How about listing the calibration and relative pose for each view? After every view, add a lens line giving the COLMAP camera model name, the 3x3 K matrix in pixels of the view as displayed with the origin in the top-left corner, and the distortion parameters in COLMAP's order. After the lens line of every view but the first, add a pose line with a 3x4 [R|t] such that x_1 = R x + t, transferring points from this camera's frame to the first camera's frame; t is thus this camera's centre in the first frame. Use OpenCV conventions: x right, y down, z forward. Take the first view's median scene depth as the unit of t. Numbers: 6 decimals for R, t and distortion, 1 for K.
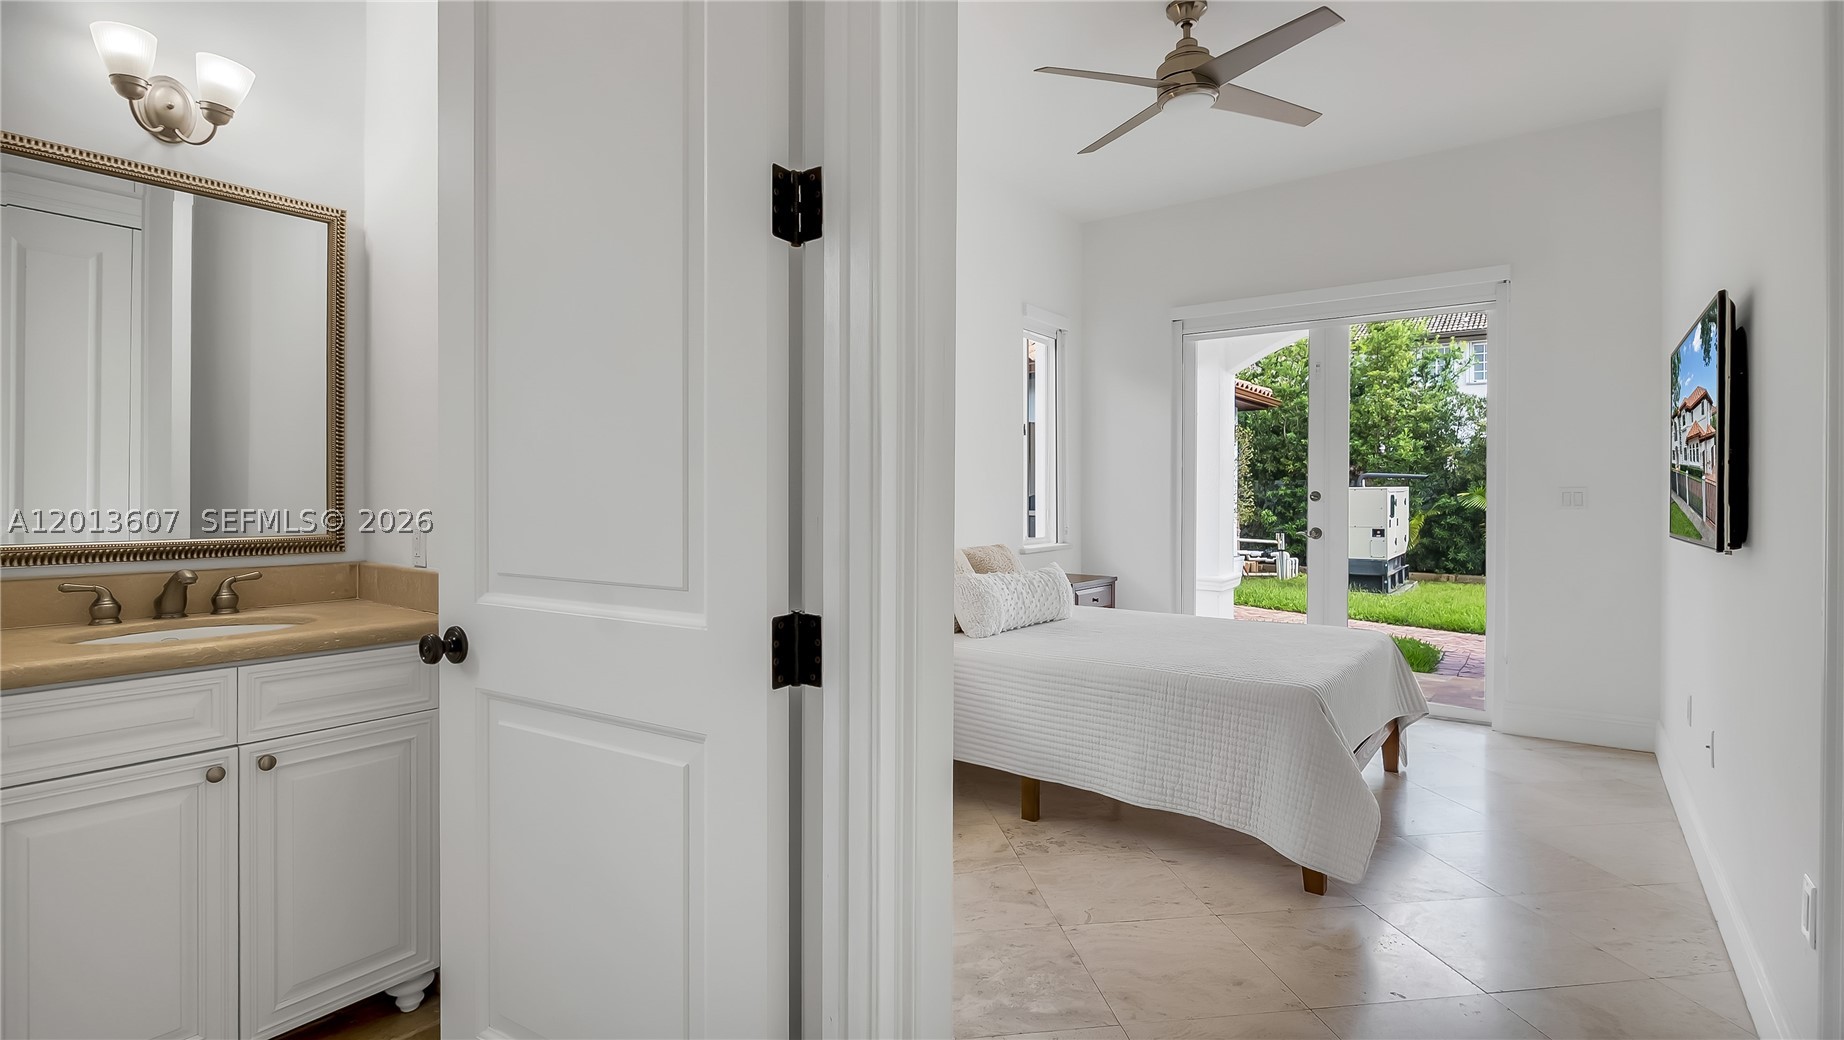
lens RADIAL K [[872.5, 0, 922.0], [0, 872.5, 520.0], [0, 0, 1]] dist [-0.001129, -0.000614]
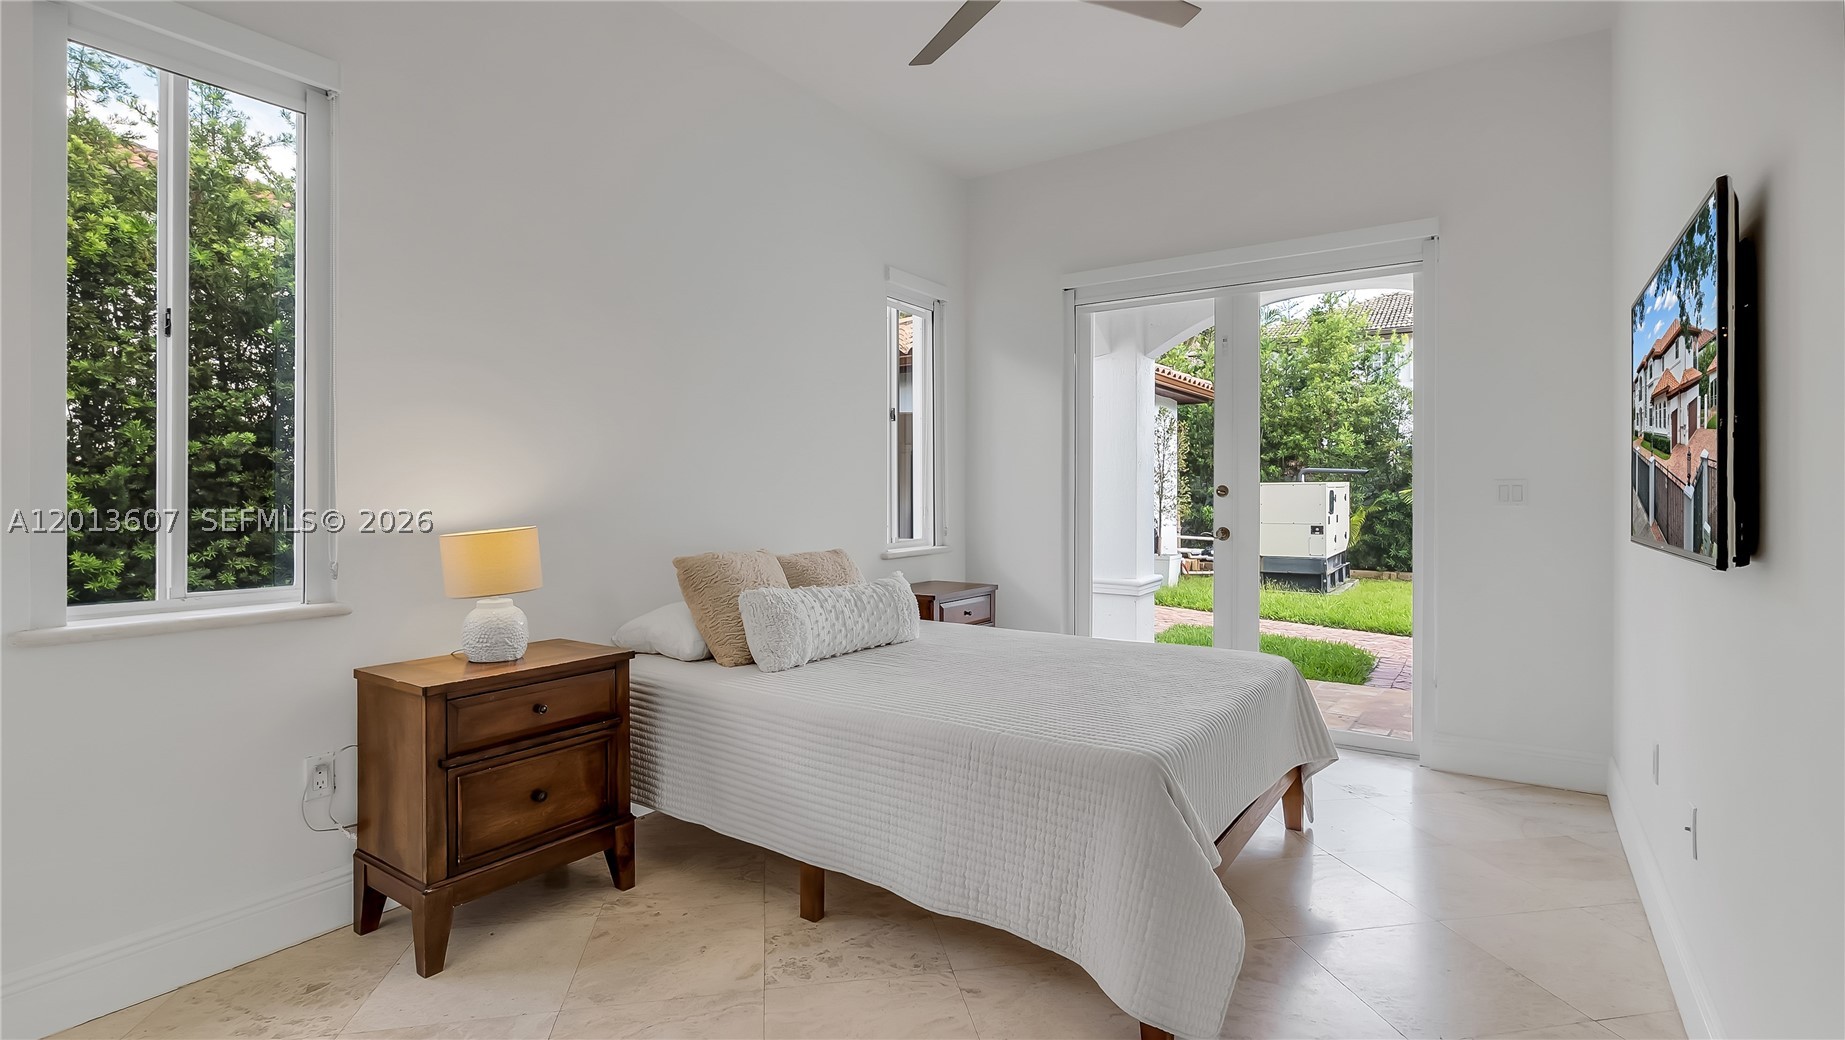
lens RADIAL K [[861.8, 0, 920.7], [0, 861.8, 514.8], [0, 0, 1]] dist [-0.004127, -0.000234]
pose [[0.999315, -0.002755, 0.036900, 0.049669], [0.002839, 0.999994, -0.002216, -0.001076], [-0.036894, 0.002320, 0.999317, 0.064886]]
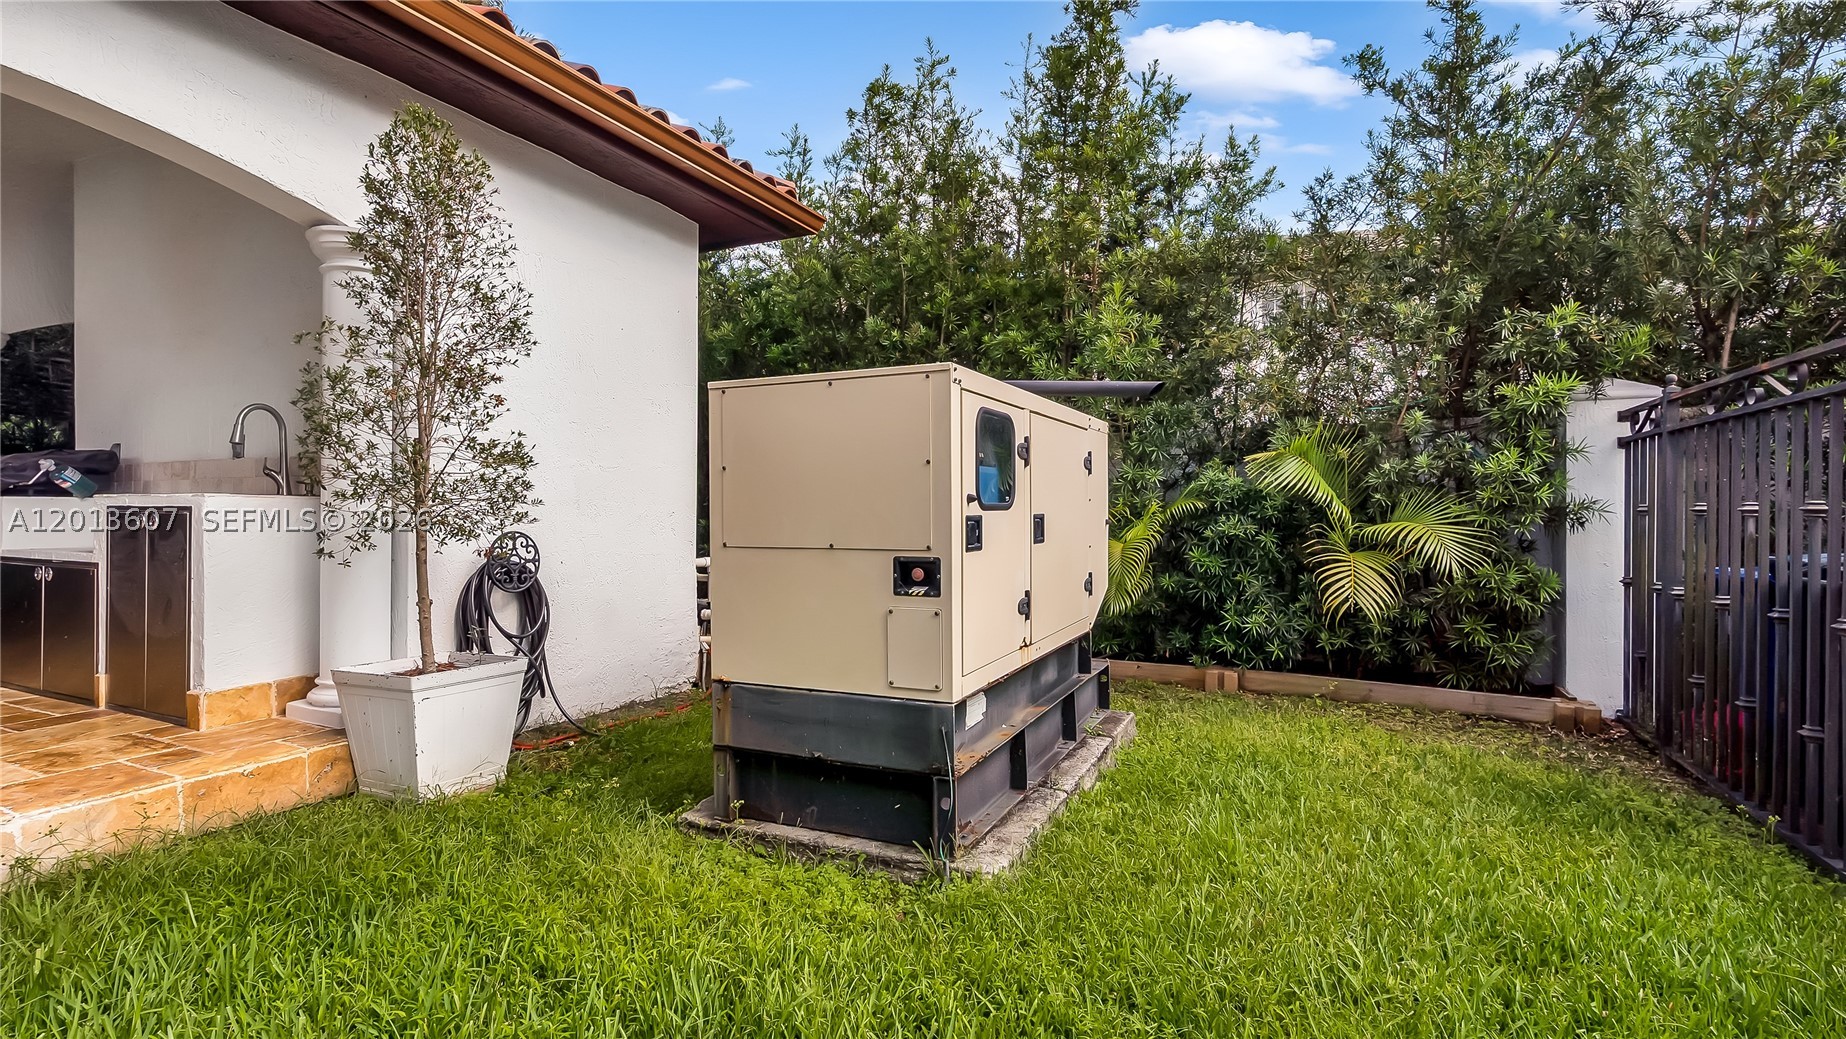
lens RADIAL K [[866.7, 0, 922.8], [0, 866.7, 548.8], [0, 0, 1]] dist [-0.006151, -0.000353]
pose [[0.980464, -0.006944, 0.196575, 0.460902], [0.004514, 0.999908, 0.012805, 0.004941], [-0.196646, -0.011668, 0.980405, 0.753149]]
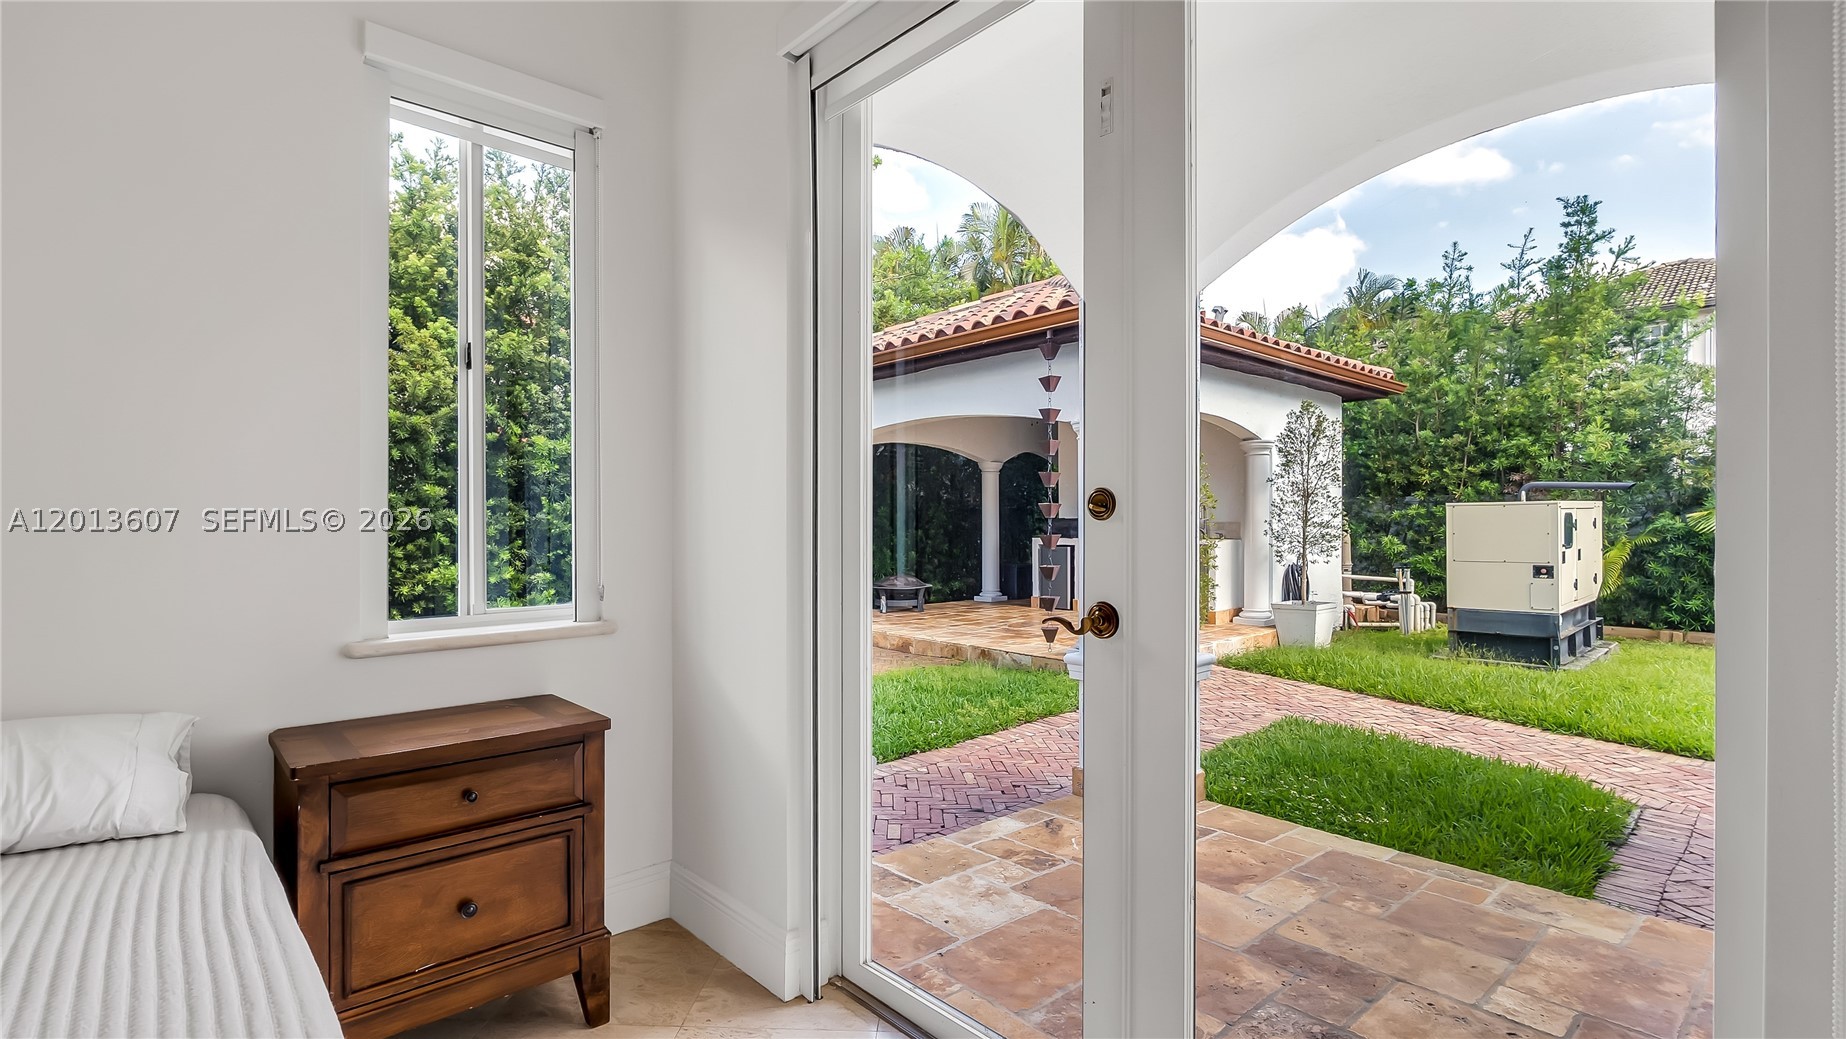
lens RADIAL K [[853.5, 0, 928.4], [0, 853.5, 542.1], [0, 0, 1]] dist [-0.000646, -0.000375]
pose [[0.982865, -0.001463, -0.184322, 0.182738], [0.000765, 0.999992, -0.003854, -0.004883], [0.184326, 0.003647, 0.982858, 0.279845]]
